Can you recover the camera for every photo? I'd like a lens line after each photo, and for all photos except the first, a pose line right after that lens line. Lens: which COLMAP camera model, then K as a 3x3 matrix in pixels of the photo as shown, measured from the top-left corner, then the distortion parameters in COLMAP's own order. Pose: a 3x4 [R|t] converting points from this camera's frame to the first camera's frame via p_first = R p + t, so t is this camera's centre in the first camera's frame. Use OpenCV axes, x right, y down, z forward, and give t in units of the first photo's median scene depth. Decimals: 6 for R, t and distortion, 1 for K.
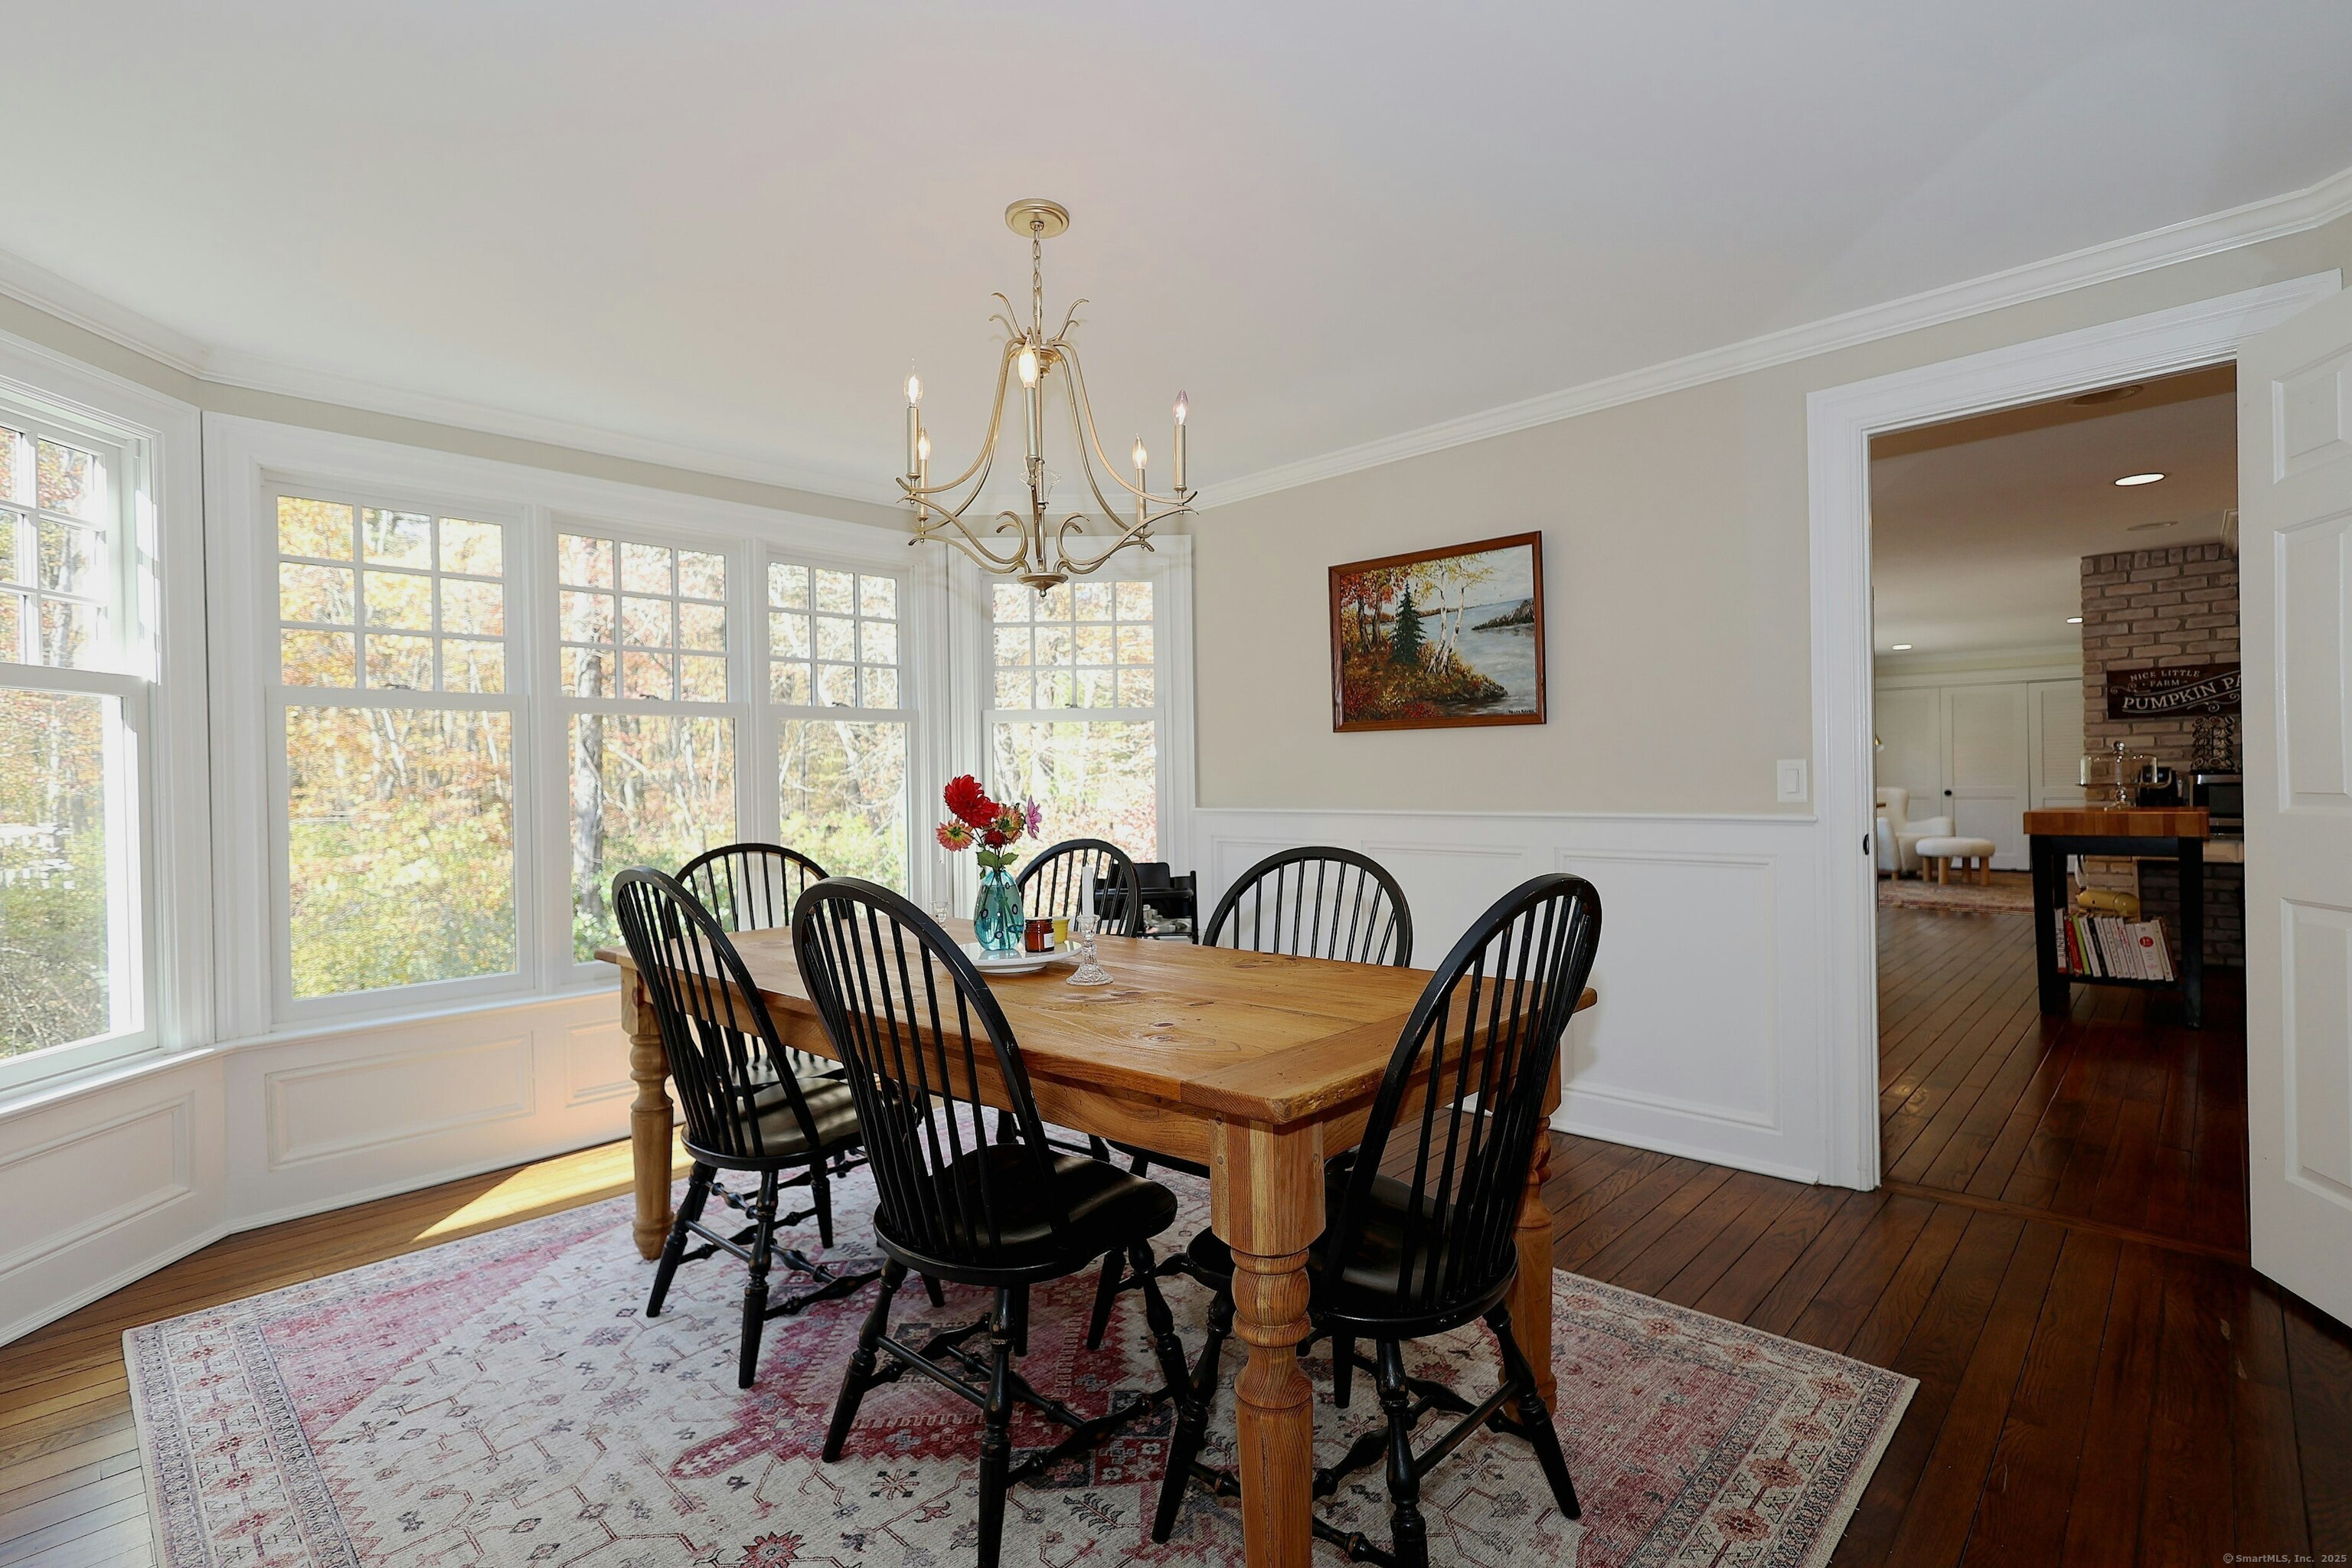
lens RADIAL K [[1083.5, 0, 1175.7], [0, 1083.5, 774.2], [0, 0, 1]] dist [0.002018, 0.000025]
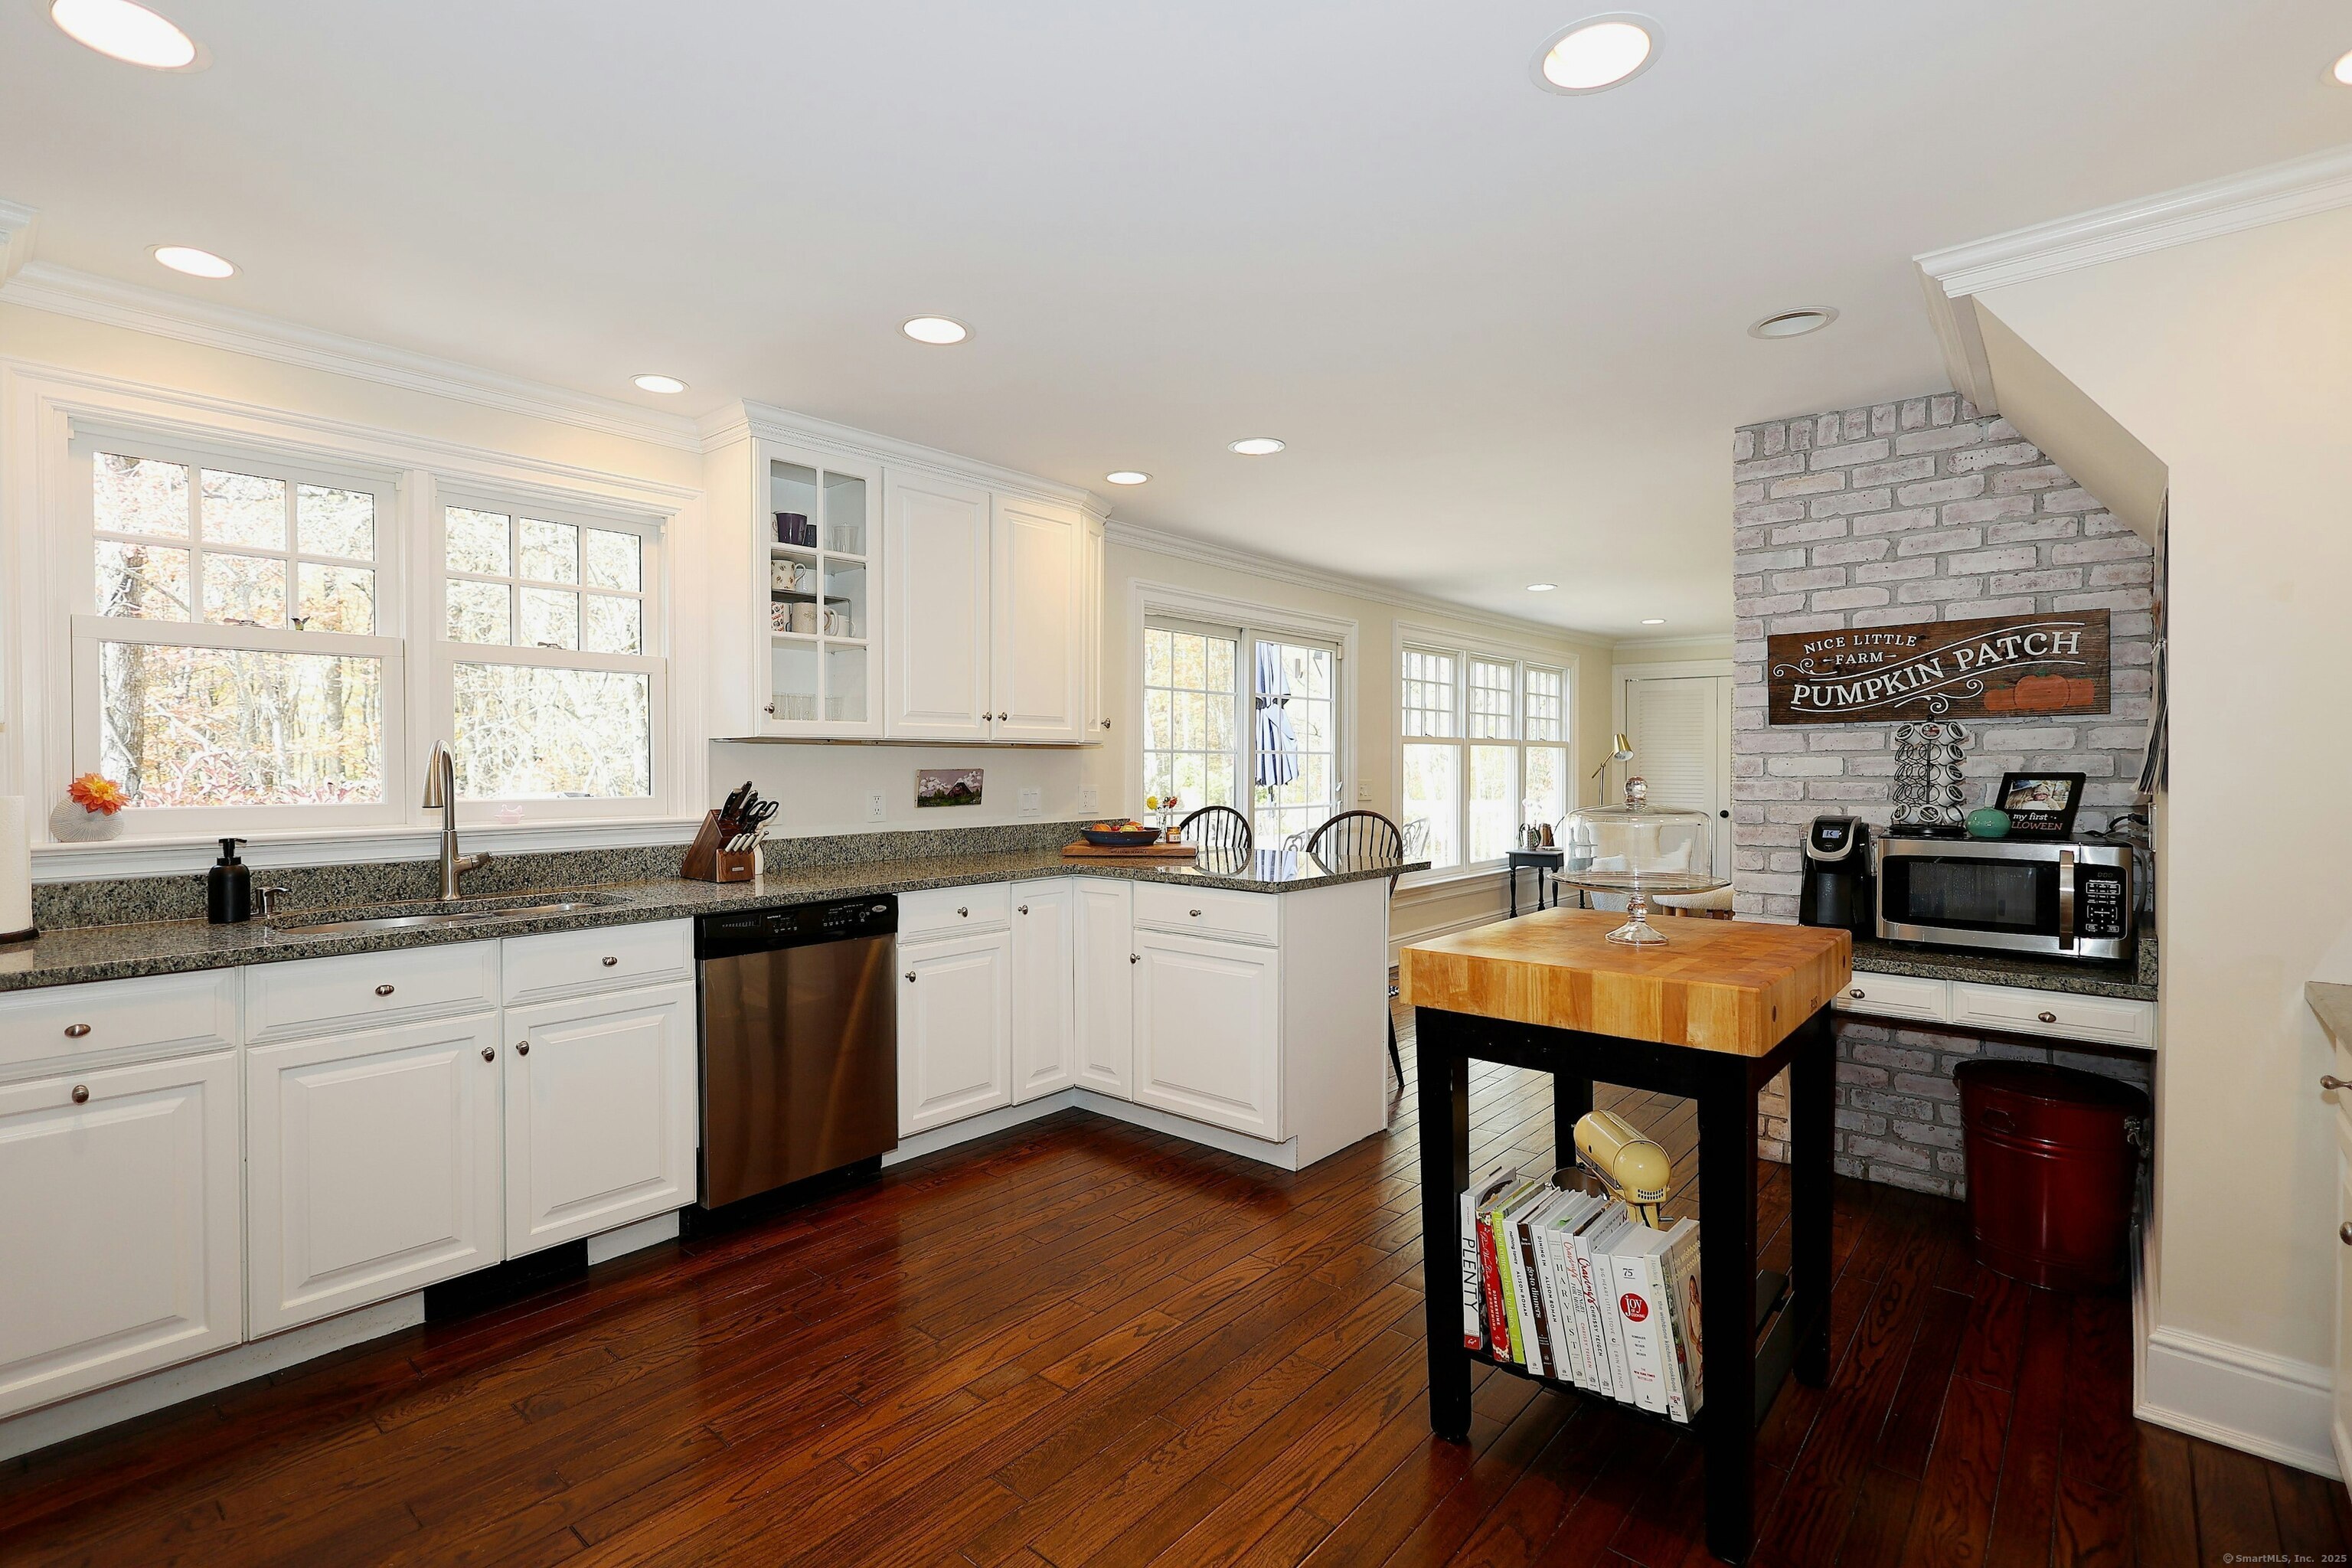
lens RADIAL K [[1083.5, 0, 1177.7], [0, 1083.5, 777.5], [0, 0, 1]] dist [0.002018, 0.000025]
pose [[0.998111, 0.016403, 0.059209, 0.544873], [-0.017176, 0.999774, 0.012567, -0.026105], [-0.058990, -0.013560, 0.998166, 0.485204]]
